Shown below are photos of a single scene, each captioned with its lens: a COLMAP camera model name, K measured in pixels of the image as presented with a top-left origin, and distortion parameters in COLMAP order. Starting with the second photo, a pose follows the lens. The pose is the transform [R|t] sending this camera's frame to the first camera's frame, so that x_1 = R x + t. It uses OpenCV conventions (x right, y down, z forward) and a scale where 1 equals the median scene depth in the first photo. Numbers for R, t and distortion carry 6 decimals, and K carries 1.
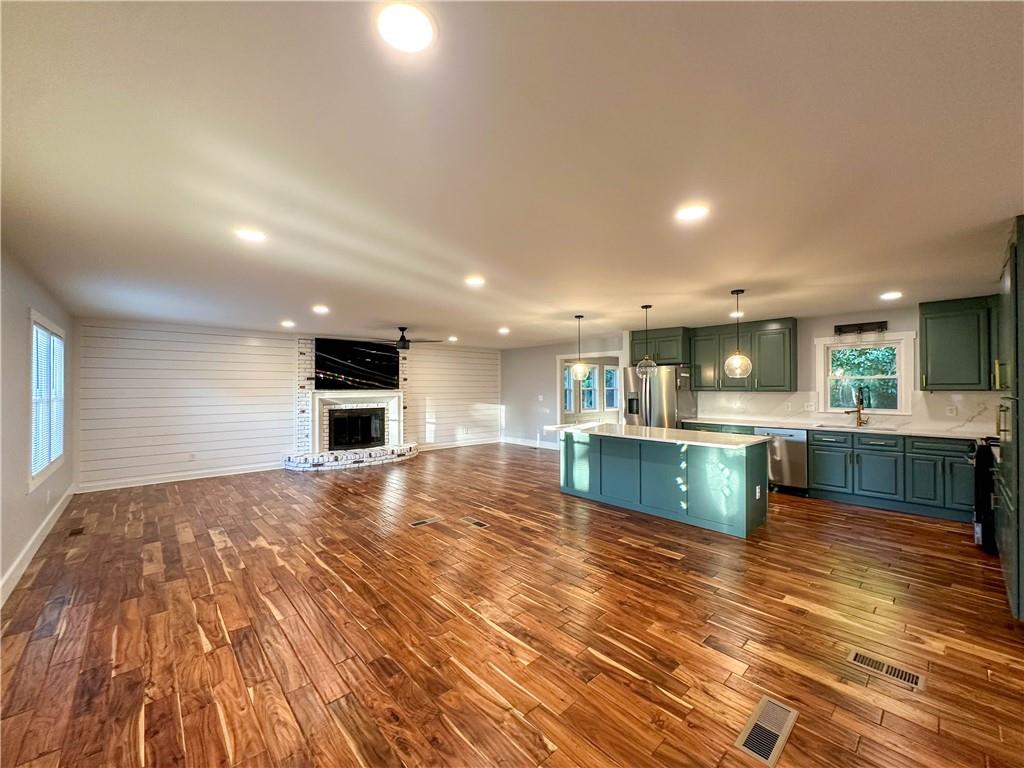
lens RADIAL K [[408.7, 0, 510.4], [0, 408.7, 381.6], [0, 0, 1]] dist [-0.001963, -0.000635]
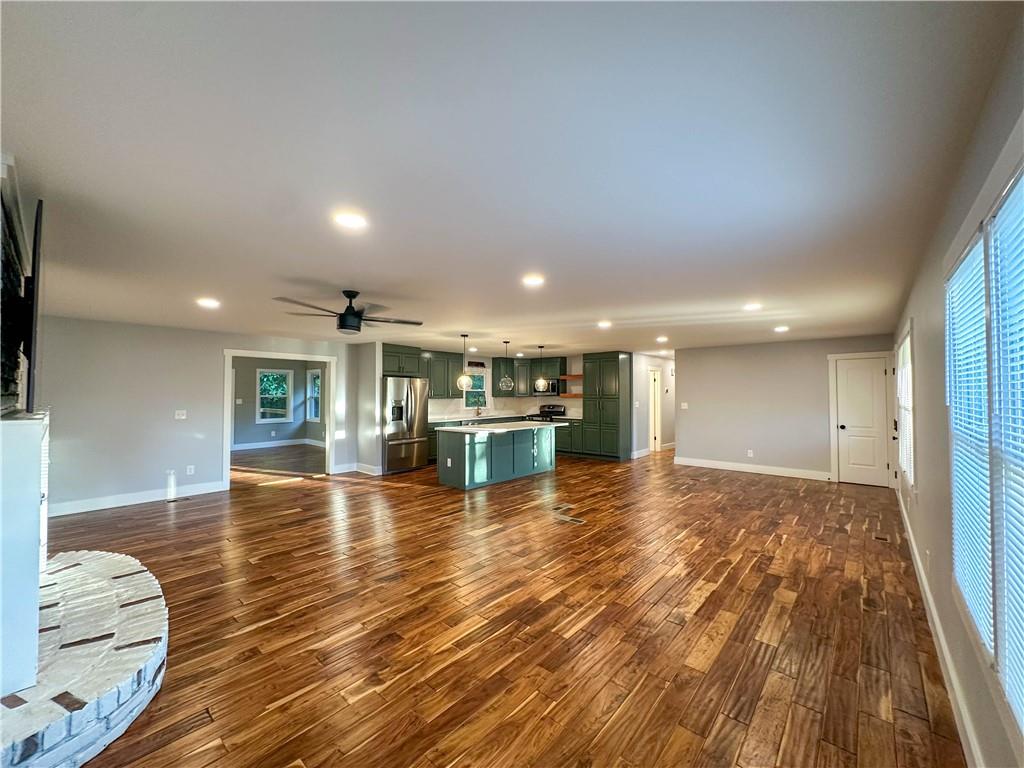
lens RADIAL K [[408.7, 0, 511.9], [0, 408.7, 390.0], [0, 0, 1]] dist [-0.001963, -0.000635]
pose [[-0.113152, 0.007457, 0.993550, -1.032148], [-0.012635, 0.999880, -0.008943, 0.004008], [-0.993497, -0.013565, -0.113044, 1.030218]]
